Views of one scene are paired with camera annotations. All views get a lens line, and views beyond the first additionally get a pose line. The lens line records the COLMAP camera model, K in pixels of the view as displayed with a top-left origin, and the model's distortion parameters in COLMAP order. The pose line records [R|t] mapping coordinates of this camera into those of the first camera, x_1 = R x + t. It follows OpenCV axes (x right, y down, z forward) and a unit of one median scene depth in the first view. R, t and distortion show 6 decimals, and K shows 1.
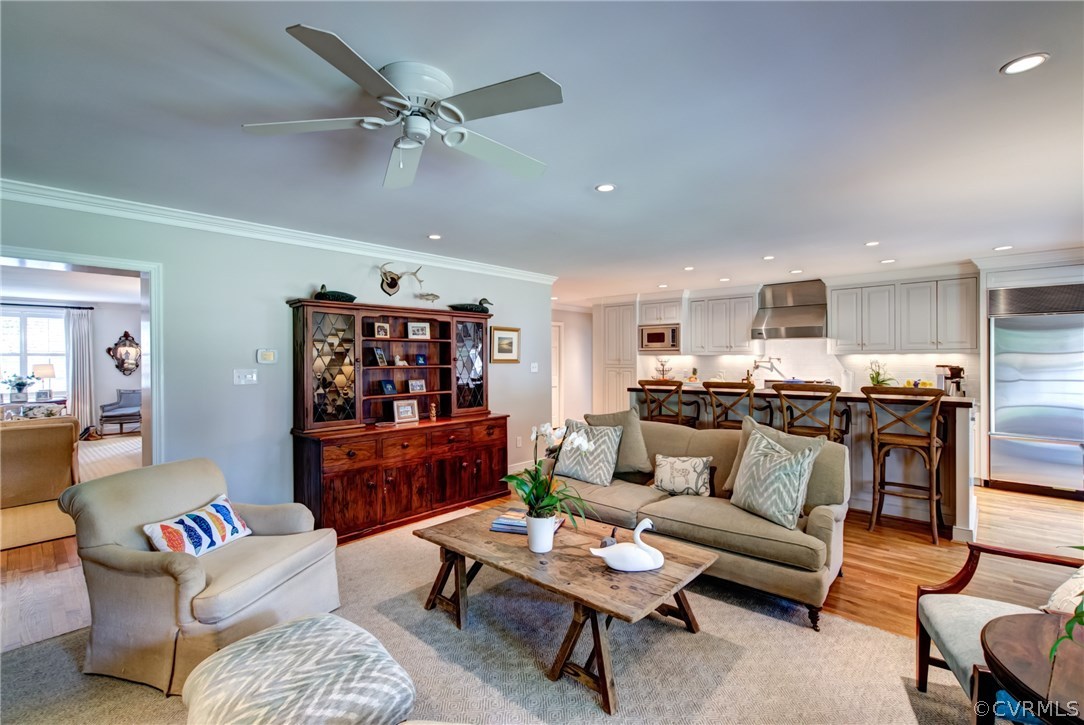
lens RADIAL K [[489.4, 0, 540.7], [0, 489.4, 359.0], [0, 0, 1]] dist [-0.002861, 0.010633]
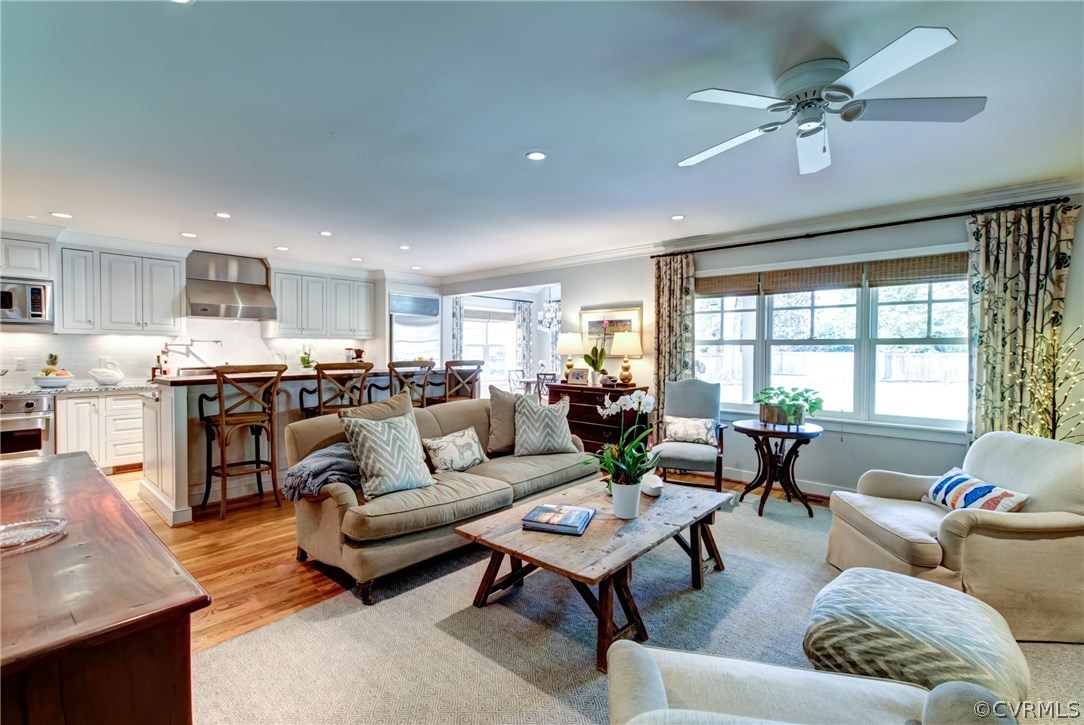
lens RADIAL K [[489.4, 0, 541.5], [0, 489.4, 358.1], [0, 0, 1]] dist [-0.002861, 0.010633]
pose [[-0.006697, -0.013844, 0.999882, -0.428534], [0.000239, 0.999904, 0.013846, 0.019988], [-0.999978, 0.000332, -0.006693, 0.502224]]
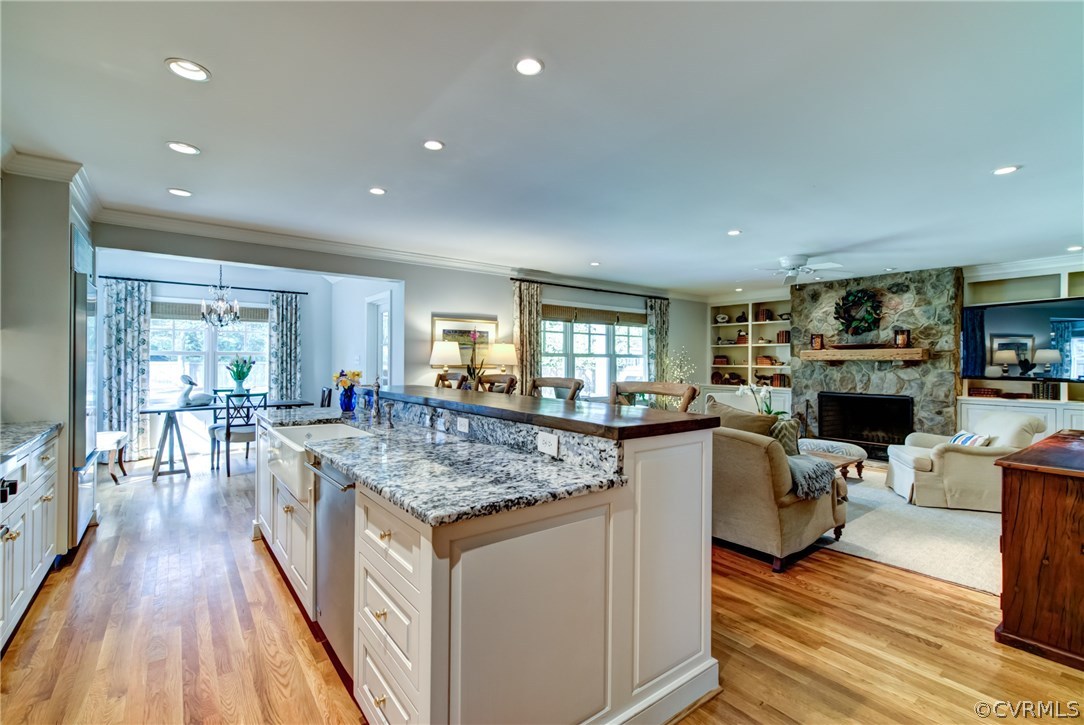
lens RADIAL K [[489.4, 0, 536.8], [0, 489.4, 358.5], [0, 0, 1]] dist [-0.002861, 0.010633]
pose [[-0.983266, 0.001124, 0.182175, 0.225970], [0.000216, 0.999987, -0.005009, 0.019233], [-0.182178, -0.004885, -0.983253, 1.284003]]
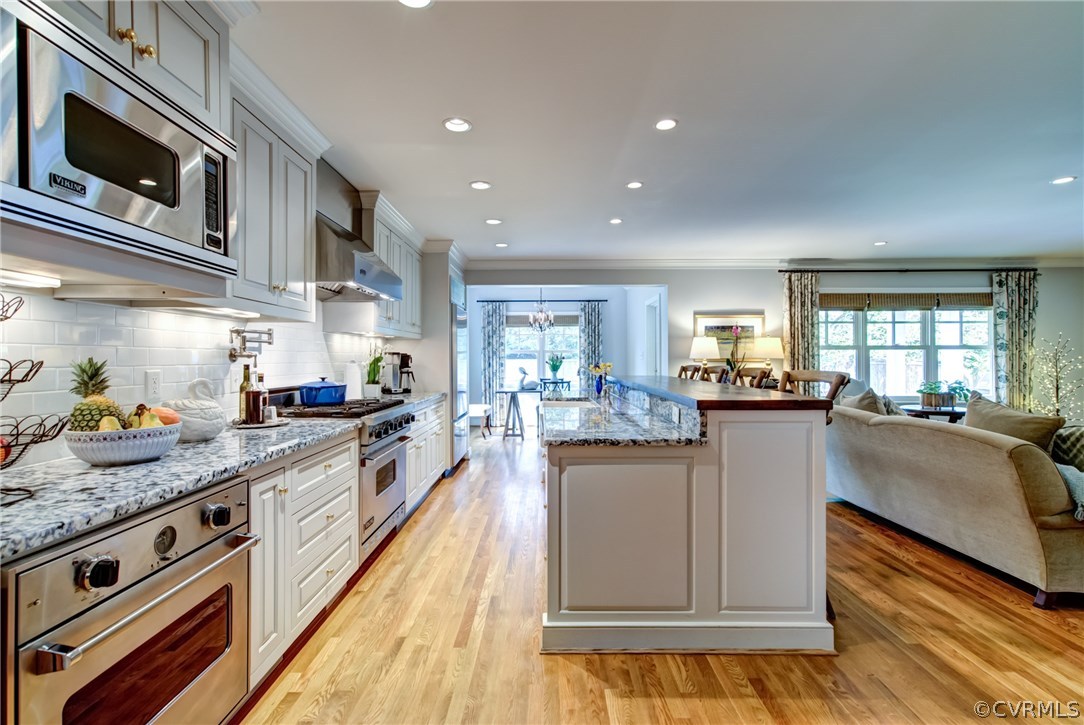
lens RADIAL K [[489.4, 0, 538.5], [0, 489.4, 358.8], [0, 0, 1]] dist [-0.002861, 0.010633]
pose [[-0.669726, 0.005786, 0.742586, 0.051655], [0.007254, 0.999973, -0.001249, 0.025526], [-0.742573, 0.004550, -0.669750, 1.330341]]
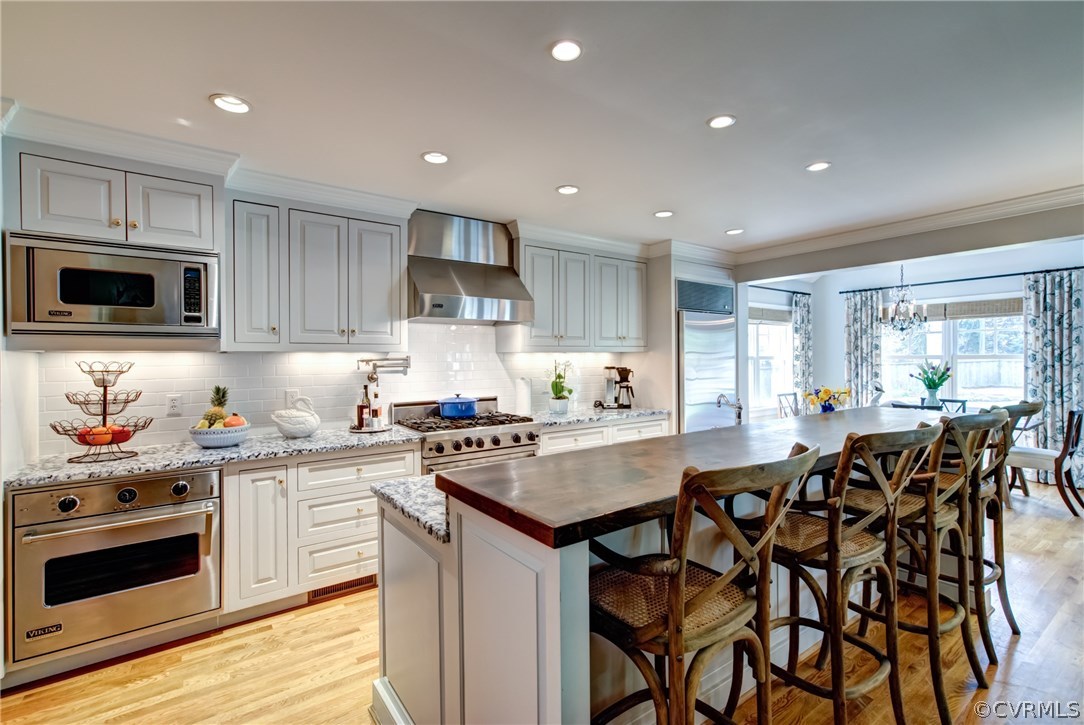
lens RADIAL K [[489.4, 0, 546.2], [0, 489.4, 359.9], [0, 0, 1]] dist [-0.002861, 0.010633]
pose [[0.196106, -0.003134, 0.980578, 0.008847], [0.007836, 0.999968, 0.001629, -0.000666], [-0.980551, 0.007364, 0.196125, 0.920416]]
